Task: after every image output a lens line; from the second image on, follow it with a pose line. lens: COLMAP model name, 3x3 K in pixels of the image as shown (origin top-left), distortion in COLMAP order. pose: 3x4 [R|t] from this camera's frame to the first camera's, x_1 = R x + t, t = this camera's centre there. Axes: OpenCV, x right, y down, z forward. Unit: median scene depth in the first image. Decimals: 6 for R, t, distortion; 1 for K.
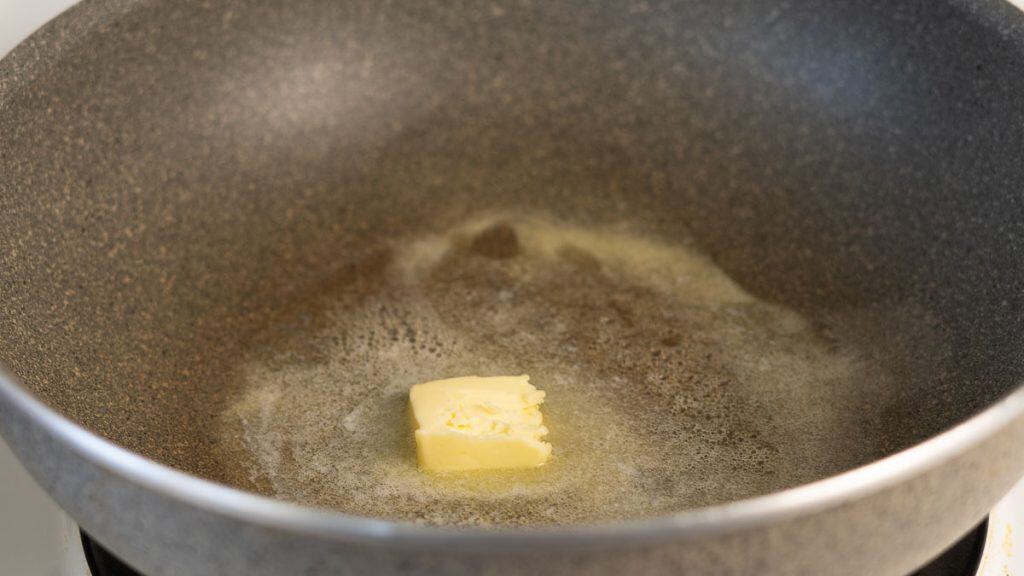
lens RADIAL K [[2492.7, 0, 512.0], [0, 2492.7, 288.0], [0, 0, 1]] dist [0.013306, -0.155483]
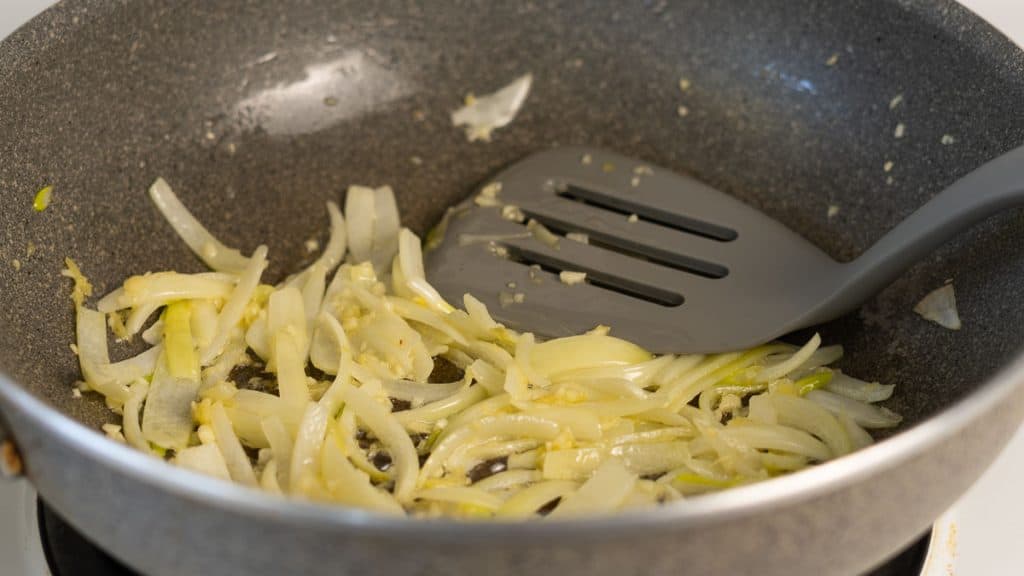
lens RADIAL K [[2492.7, 0, 512.0], [0, 2492.7, 288.0], [0, 0, 1]] dist [0.013306, -0.155483]
pose [[0.979198, -0.094196, 0.179718, -0.159022], [0.095023, 0.995467, 0.004023, -0.002910], [-0.179282, 0.013138, 0.983710, -0.004558]]
